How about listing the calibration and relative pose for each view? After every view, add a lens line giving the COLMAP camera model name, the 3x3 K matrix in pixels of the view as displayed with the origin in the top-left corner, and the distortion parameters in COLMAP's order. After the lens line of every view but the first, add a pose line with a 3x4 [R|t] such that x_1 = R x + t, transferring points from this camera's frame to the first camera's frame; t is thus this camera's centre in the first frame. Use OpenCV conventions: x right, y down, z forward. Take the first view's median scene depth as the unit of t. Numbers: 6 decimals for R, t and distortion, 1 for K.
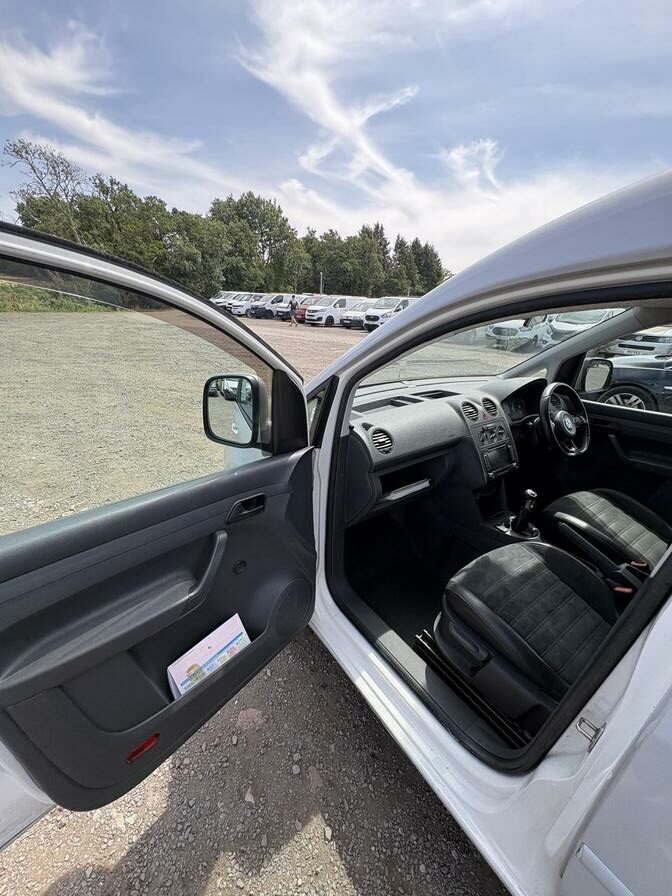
lens RADIAL K [[356.0, 0, 335.0], [0, 356.0, 448.5], [0, 0, 1]] dist [-0.001861, -0.000115]
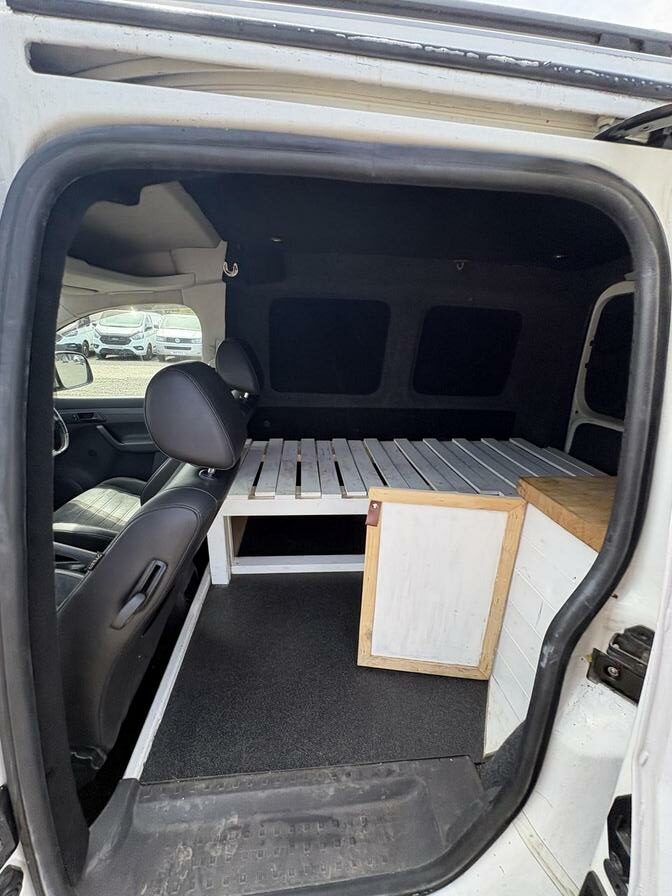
lens RADIAL K [[356.0, 0, 335.0], [0, 356.0, 448.5], [0, 0, 1]] dist [-0.001861, -0.000115]
pose [[0.477909, -0.269772, 0.835958, 0.259165], [0.282780, 0.948261, 0.144350, 0.068105], [-0.831648, 0.167406, 0.529468, -0.069133]]
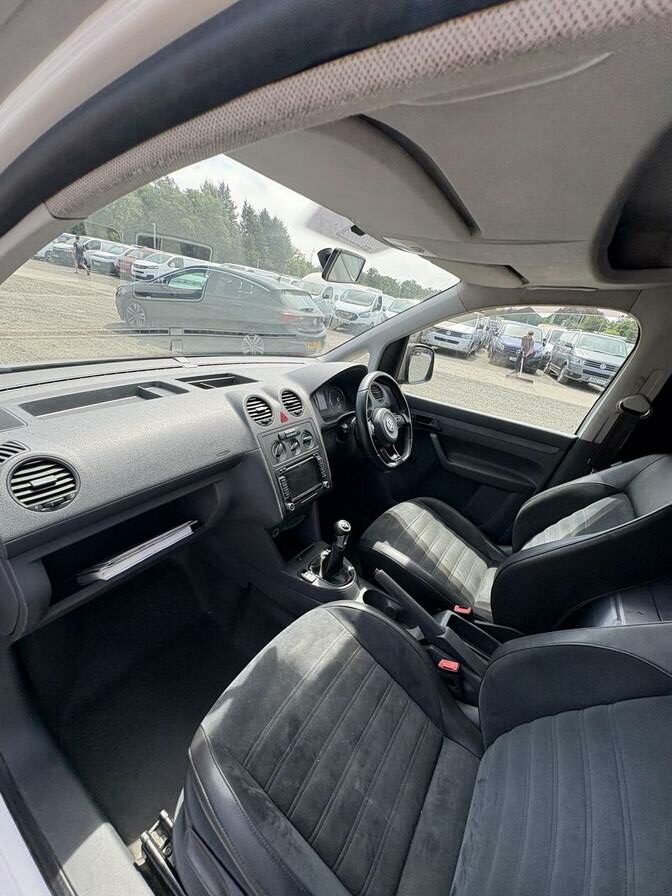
lens RADIAL K [[356.0, 0, 335.0], [0, 356.0, 448.5], [0, 0, 1]] dist [-0.001861, -0.000115]
pose [[0.919032, -0.035543, 0.392577, 0.222706], [0.011022, 0.997854, 0.064541, -0.067704], [-0.394029, -0.054989, 0.917452, 0.306100]]
